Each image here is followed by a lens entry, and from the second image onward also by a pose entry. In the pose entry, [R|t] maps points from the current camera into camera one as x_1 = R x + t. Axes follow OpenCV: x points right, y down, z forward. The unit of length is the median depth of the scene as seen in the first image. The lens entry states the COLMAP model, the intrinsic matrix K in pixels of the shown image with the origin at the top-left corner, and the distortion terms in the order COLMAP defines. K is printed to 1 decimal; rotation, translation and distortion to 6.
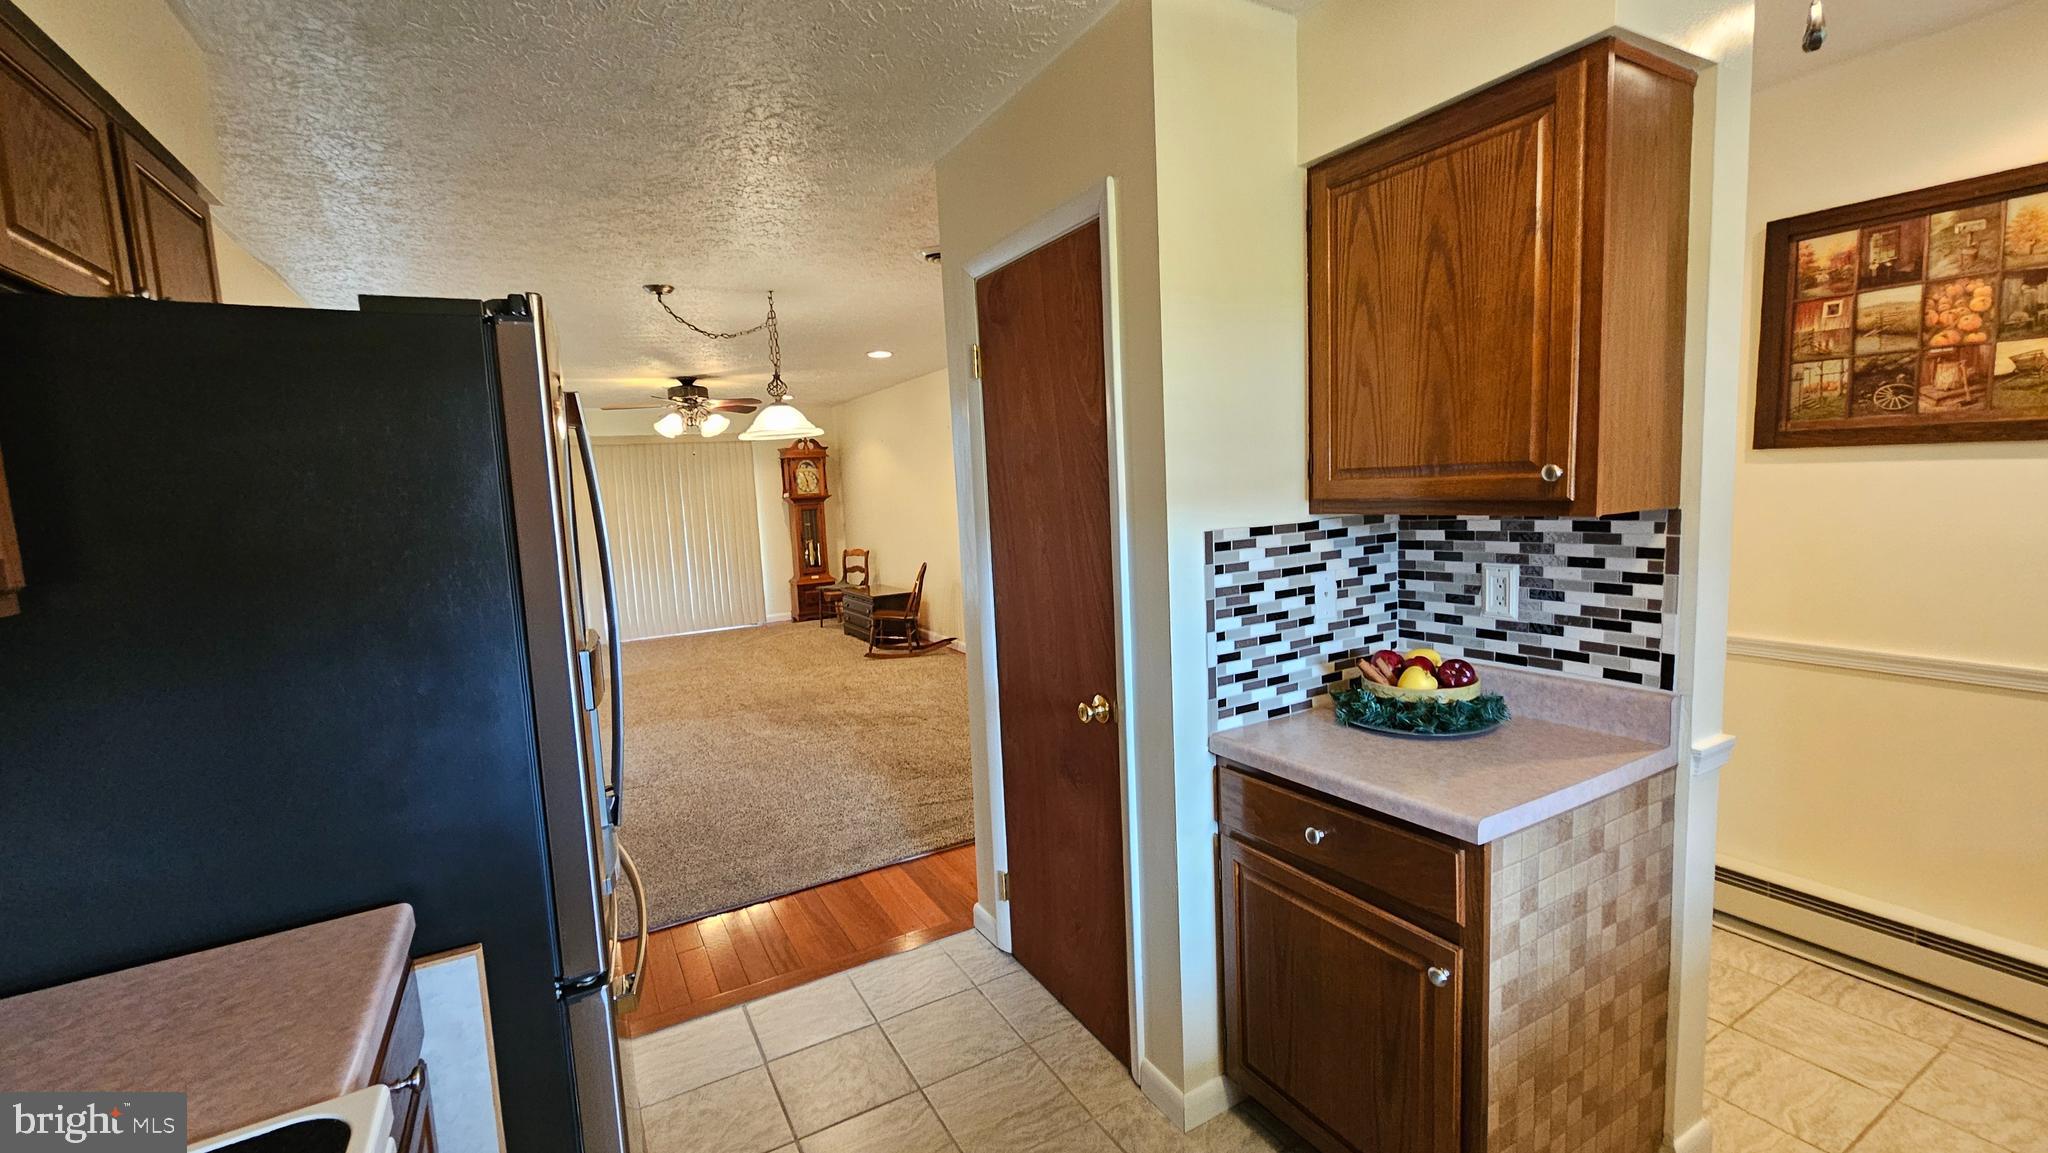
lens RADIAL K [[843.6, 0, 1022.3], [0, 843.6, 579.9], [0, 0, 1]] dist [0.000496, -0.000007]
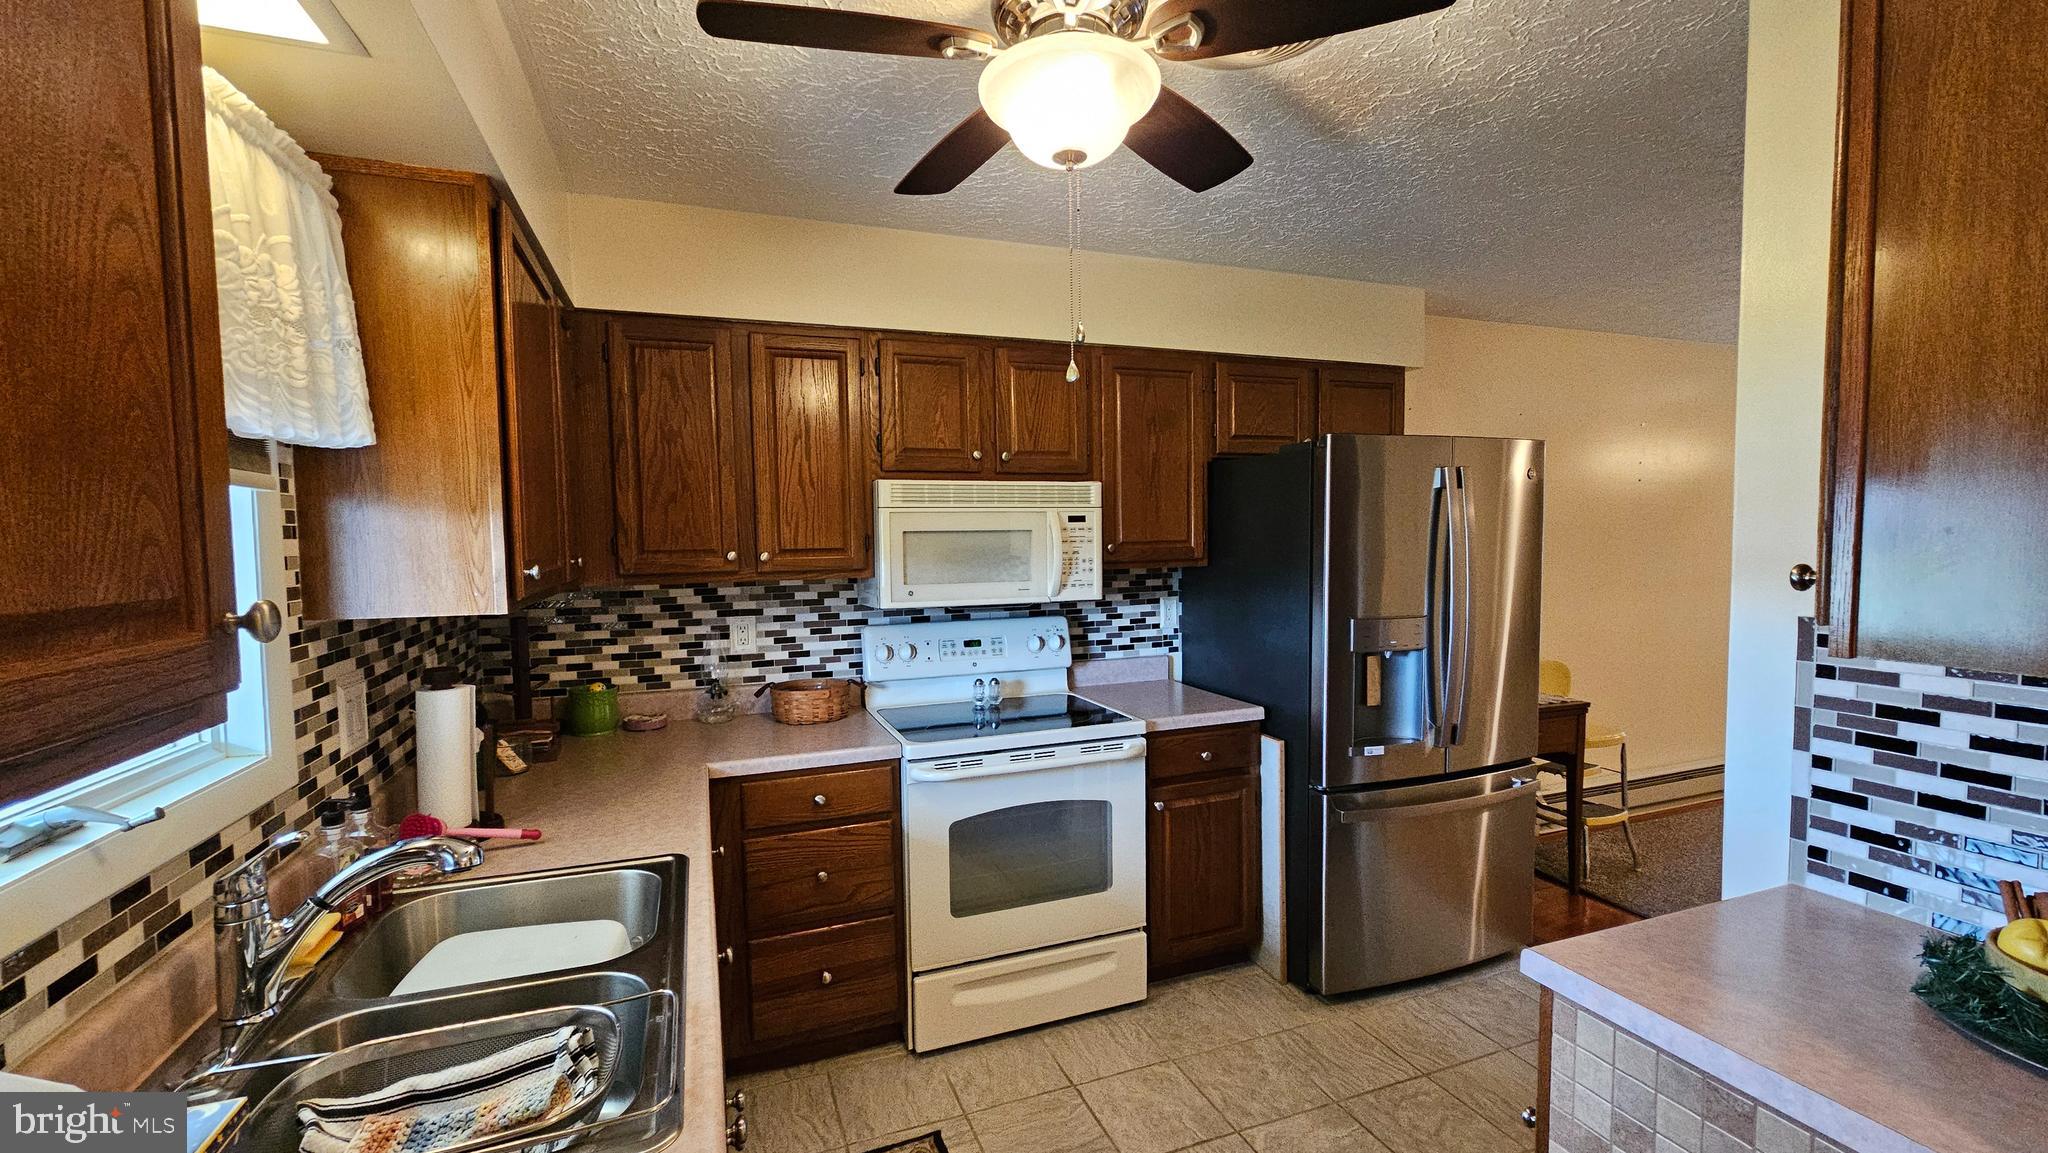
lens RADIAL K [[843.6, 0, 1016.6], [0, 843.6, 583.3], [0, 0, 1]] dist [0.000496, -0.000007]
pose [[-0.146039, 0.107862, -0.983381, 1.030602], [-0.096707, 0.987721, 0.122700, -0.108215], [0.984541, 0.113019, -0.133815, 0.383785]]
